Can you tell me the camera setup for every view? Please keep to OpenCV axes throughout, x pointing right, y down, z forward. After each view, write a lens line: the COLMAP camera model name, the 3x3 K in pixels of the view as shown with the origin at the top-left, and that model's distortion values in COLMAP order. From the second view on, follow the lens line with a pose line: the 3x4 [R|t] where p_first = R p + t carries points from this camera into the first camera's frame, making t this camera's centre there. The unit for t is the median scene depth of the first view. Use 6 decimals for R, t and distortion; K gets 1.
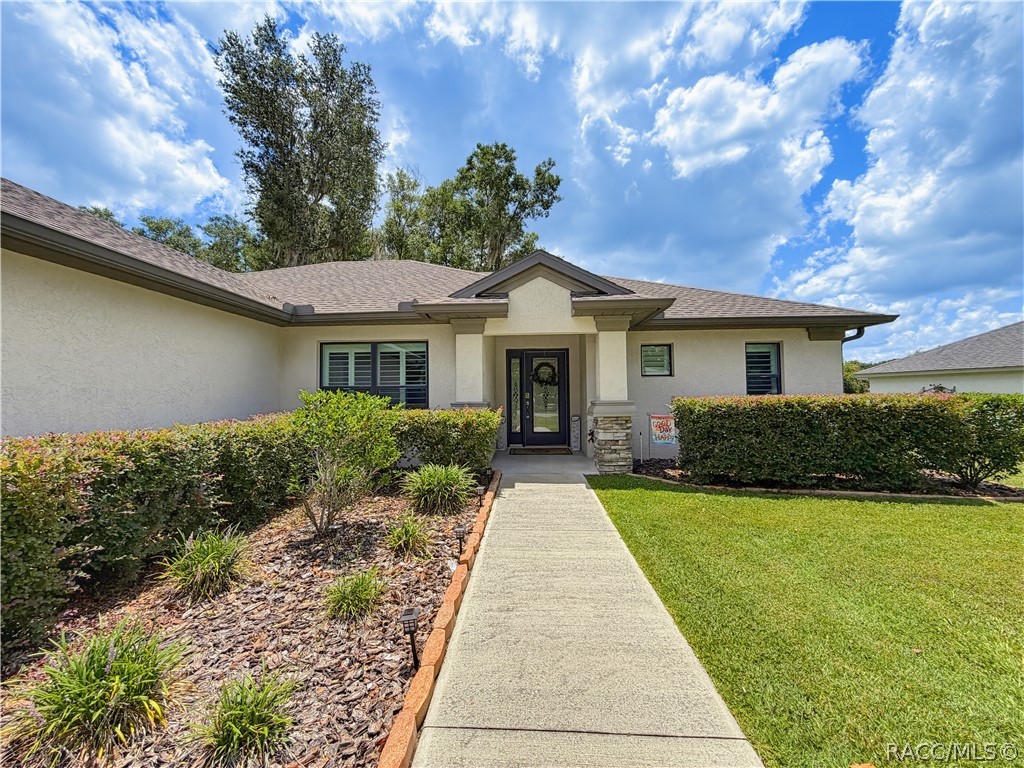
lens RADIAL K [[409.9, 0, 504.7], [0, 409.9, 392.4], [0, 0, 1]] dist [0.000295, -0.000505]
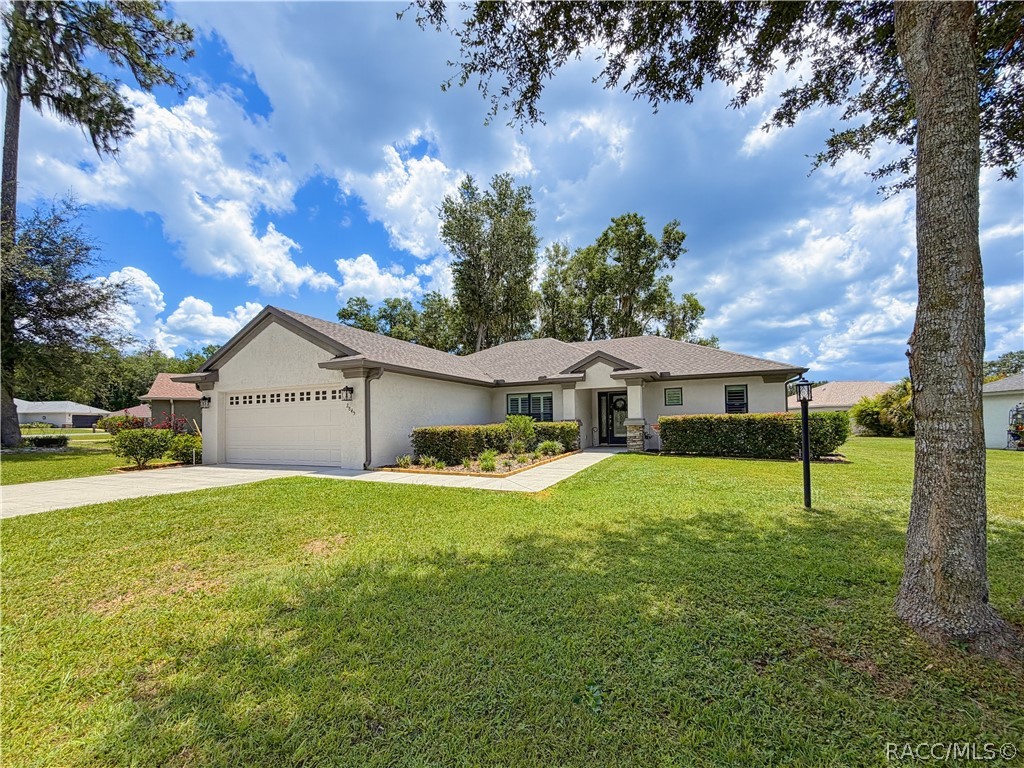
lens RADIAL K [[409.9, 0, 513.9], [0, 409.9, 424.3], [0, 0, 1]] dist [0.000295, -0.000505]
pose [[0.931435, -0.007934, -0.363821, 0.318157], [0.012927, 0.999853, 0.011291, 0.014908], [0.363678, -0.015220, 0.931400, -0.855120]]
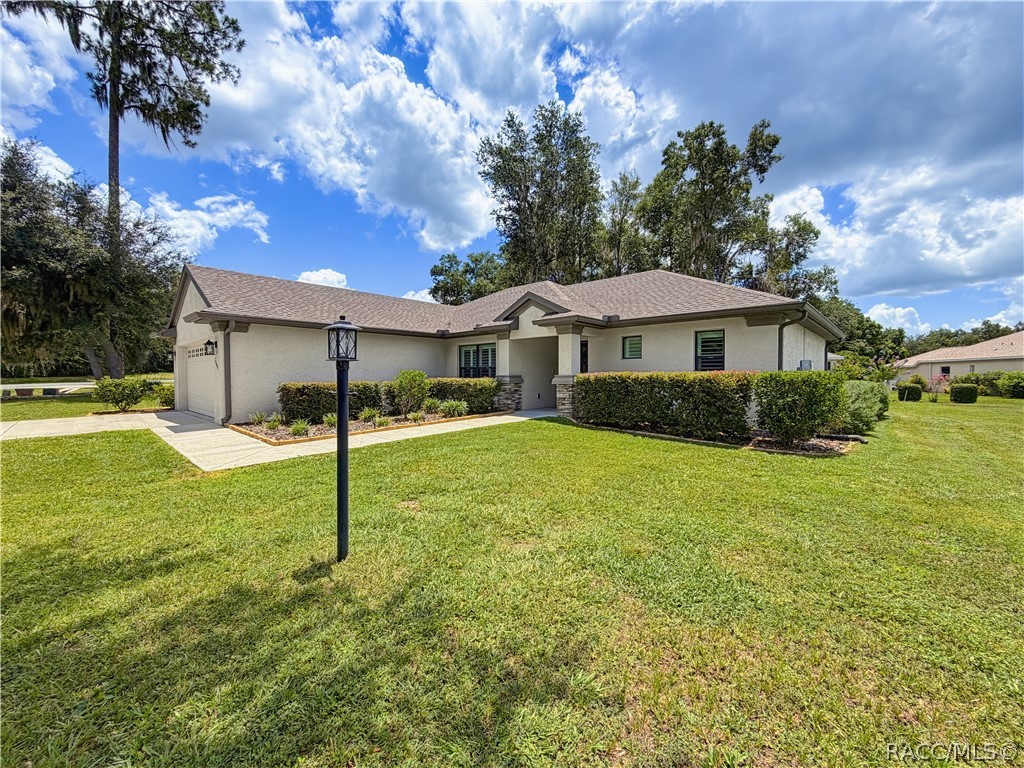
lens RADIAL K [[409.9, 0, 504.0], [0, 409.9, 385.2], [0, 0, 1]] dist [0.000295, -0.000505]
pose [[0.767759, 0.019815, -0.640432, 0.804971], [0.001585, 0.999460, 0.032823, 0.004983], [0.640737, -0.026215, 0.767313, -0.327766]]
